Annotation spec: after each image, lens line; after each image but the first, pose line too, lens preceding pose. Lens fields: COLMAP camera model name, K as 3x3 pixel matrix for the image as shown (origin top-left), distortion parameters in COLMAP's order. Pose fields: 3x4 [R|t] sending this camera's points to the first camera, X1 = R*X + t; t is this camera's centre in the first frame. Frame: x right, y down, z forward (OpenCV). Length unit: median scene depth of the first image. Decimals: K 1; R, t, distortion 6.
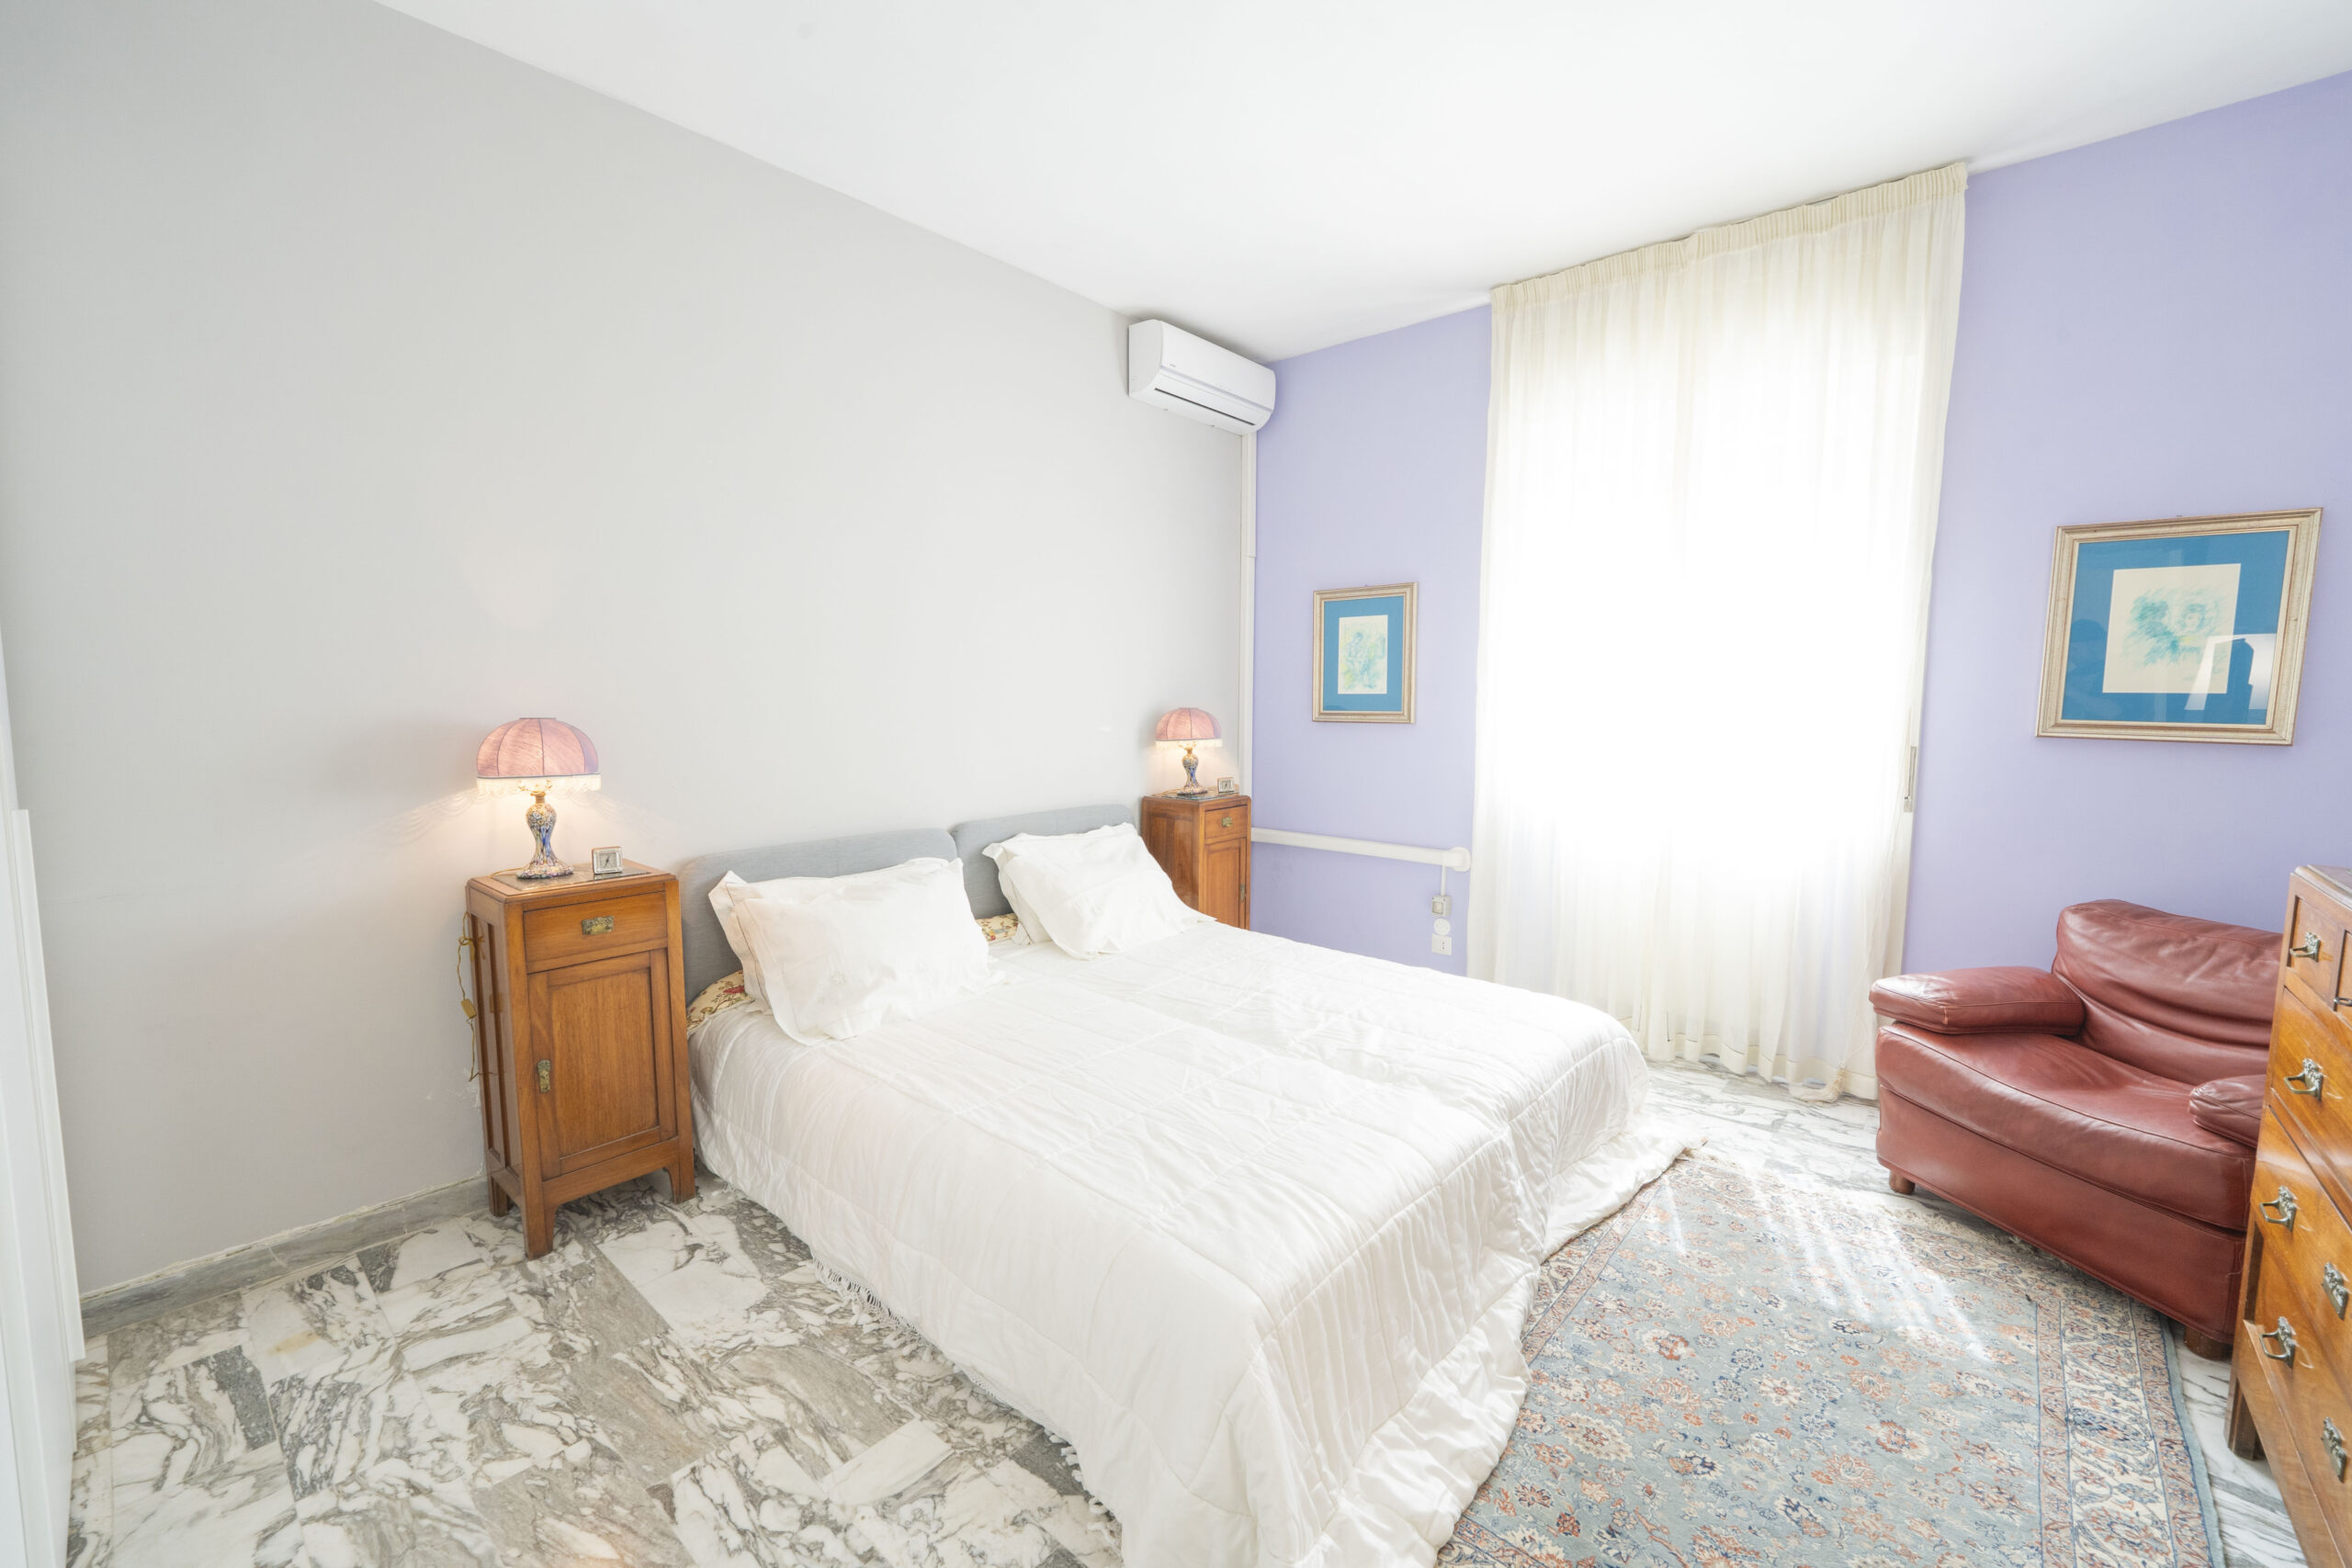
lens RADIAL K [[964.2, 0, 1171.6], [0, 964.2, 779.0], [0, 0, 1]] dist [-0.006637, -0.001043]
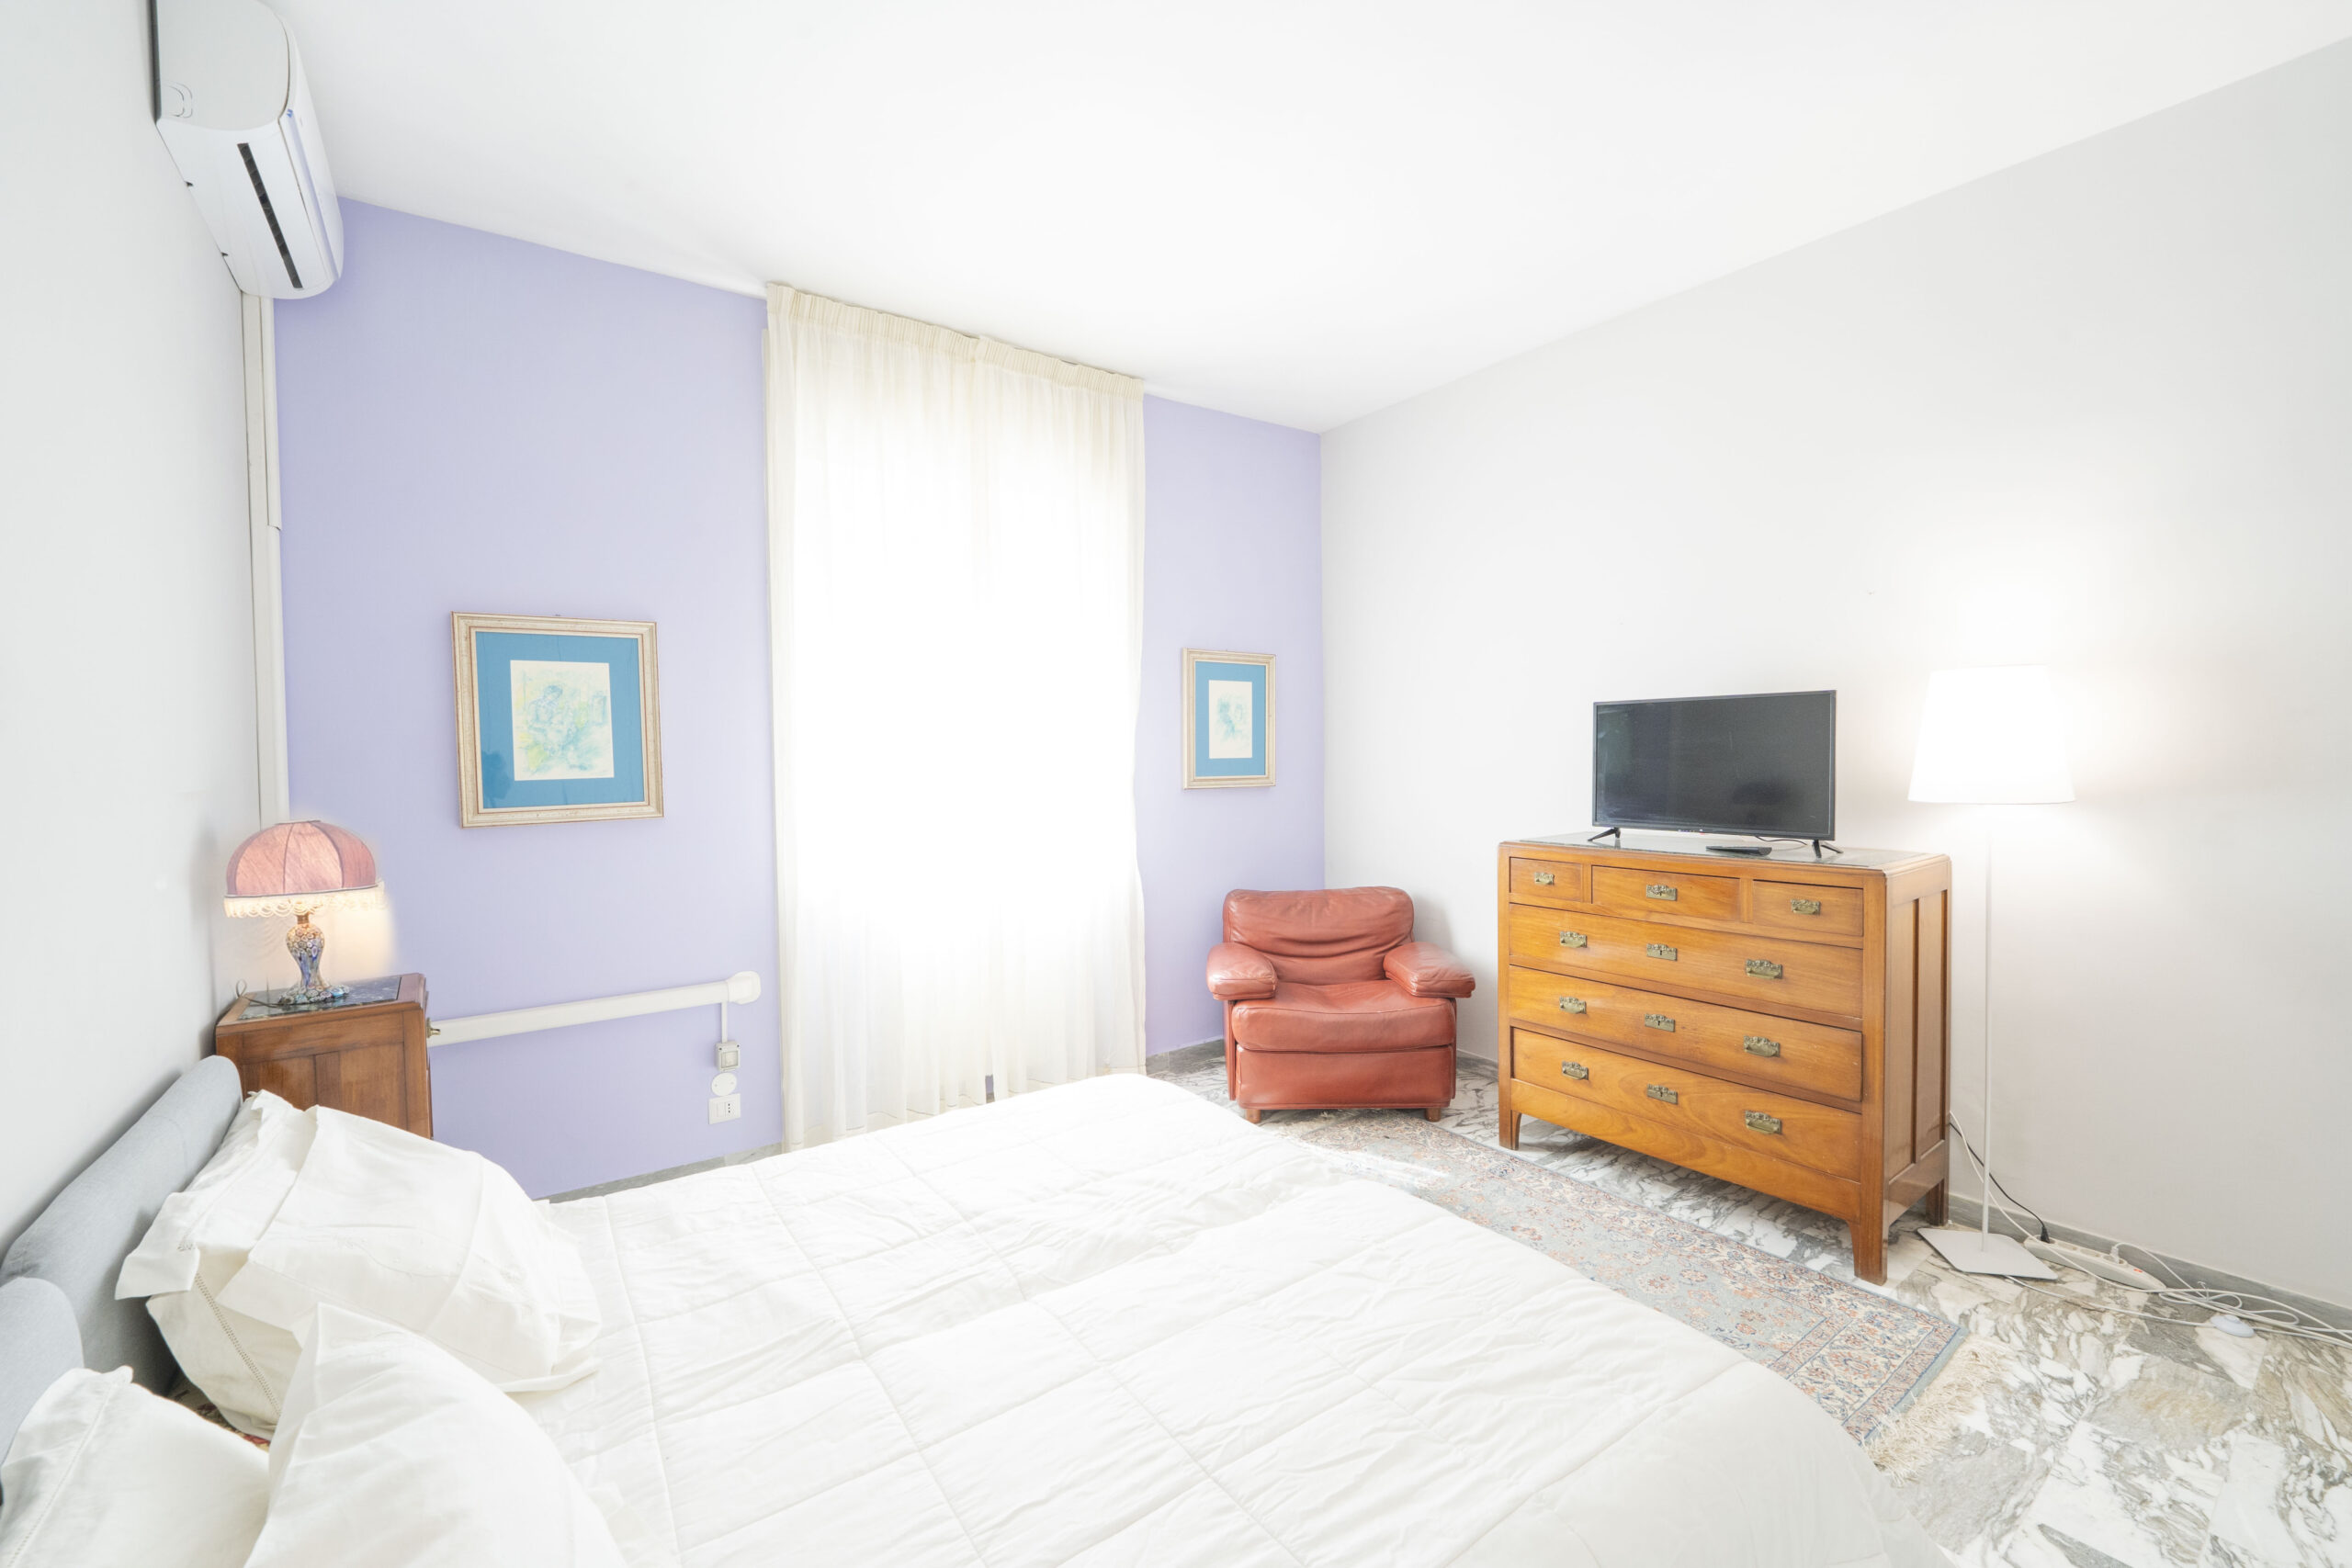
lens RADIAL K [[955.4, 0, 1179.0], [0, 955.4, 776.5], [0, 0, 1]] dist [-0.004948, -0.000287]
pose [[0.215174, -0.032961, 0.976019, -0.559872], [0.106721, 0.994238, 0.010048, -0.084141], [-0.970727, 0.102000, 0.217452, 0.734309]]
